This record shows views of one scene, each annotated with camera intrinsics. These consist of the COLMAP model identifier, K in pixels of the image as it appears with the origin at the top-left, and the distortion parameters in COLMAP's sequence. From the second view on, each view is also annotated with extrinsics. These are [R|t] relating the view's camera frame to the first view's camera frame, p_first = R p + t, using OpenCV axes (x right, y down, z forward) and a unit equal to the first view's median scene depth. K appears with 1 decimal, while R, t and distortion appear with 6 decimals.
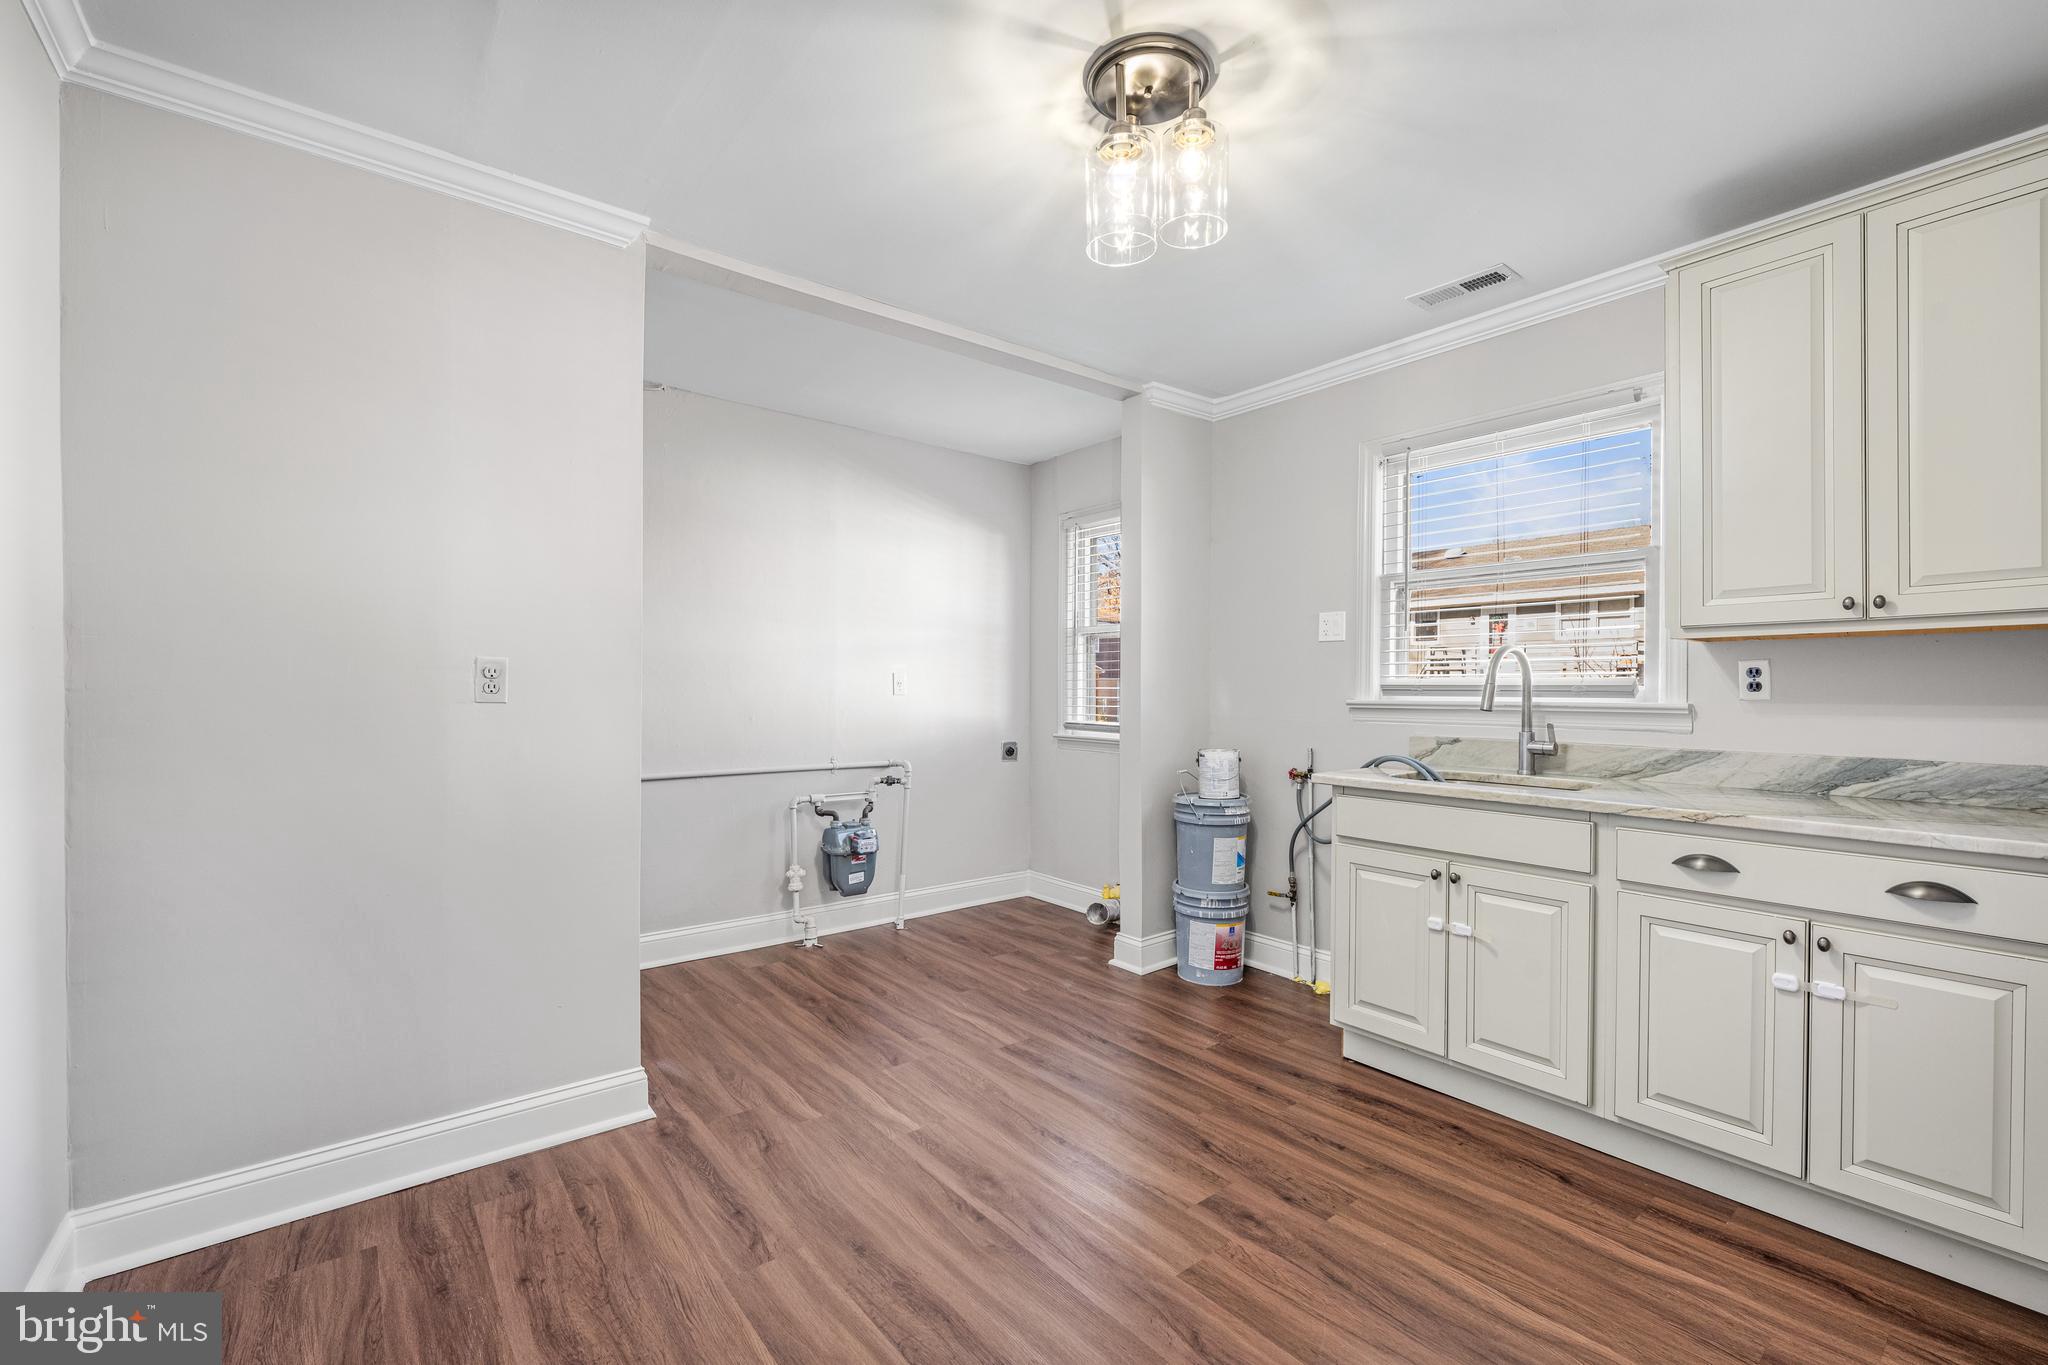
lens RADIAL K [[871.8, 0, 1023.8], [0, 871.8, 687.5], [0, 0, 1]] dist [0.008865, 0.000643]
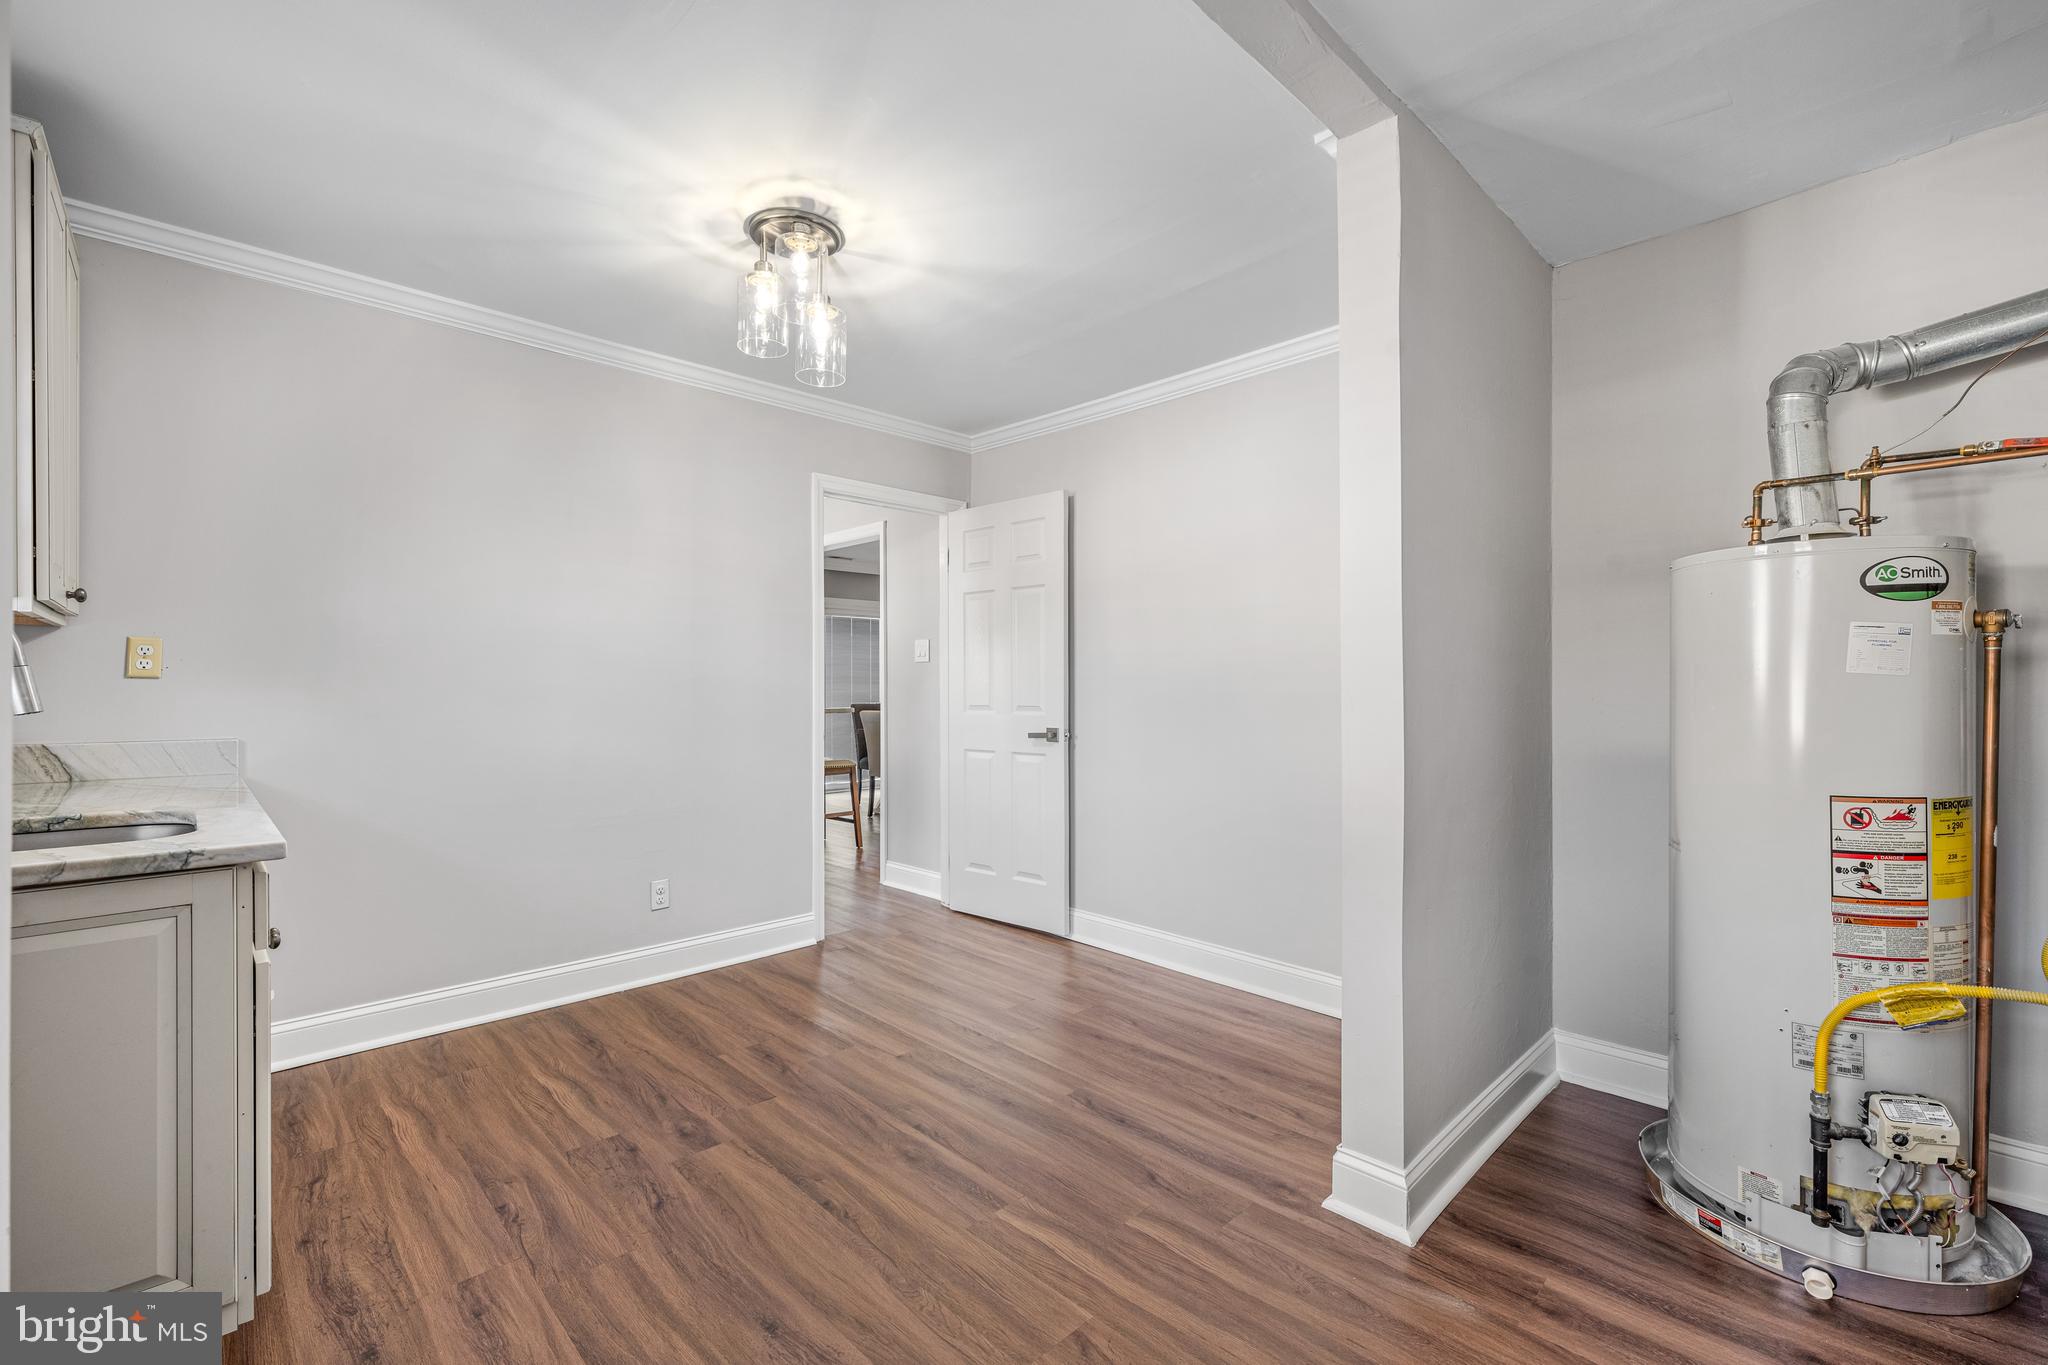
lens RADIAL K [[871.8, 0, 1018.6], [0, 871.8, 683.9], [0, 0, 1]] dist [0.008865, 0.000643]
pose [[-0.995590, -0.004777, -0.093691, -0.070919], [-0.004679, 0.999988, -0.001259, 0.006026], [0.093695, -0.000815, -0.995601, 2.138569]]
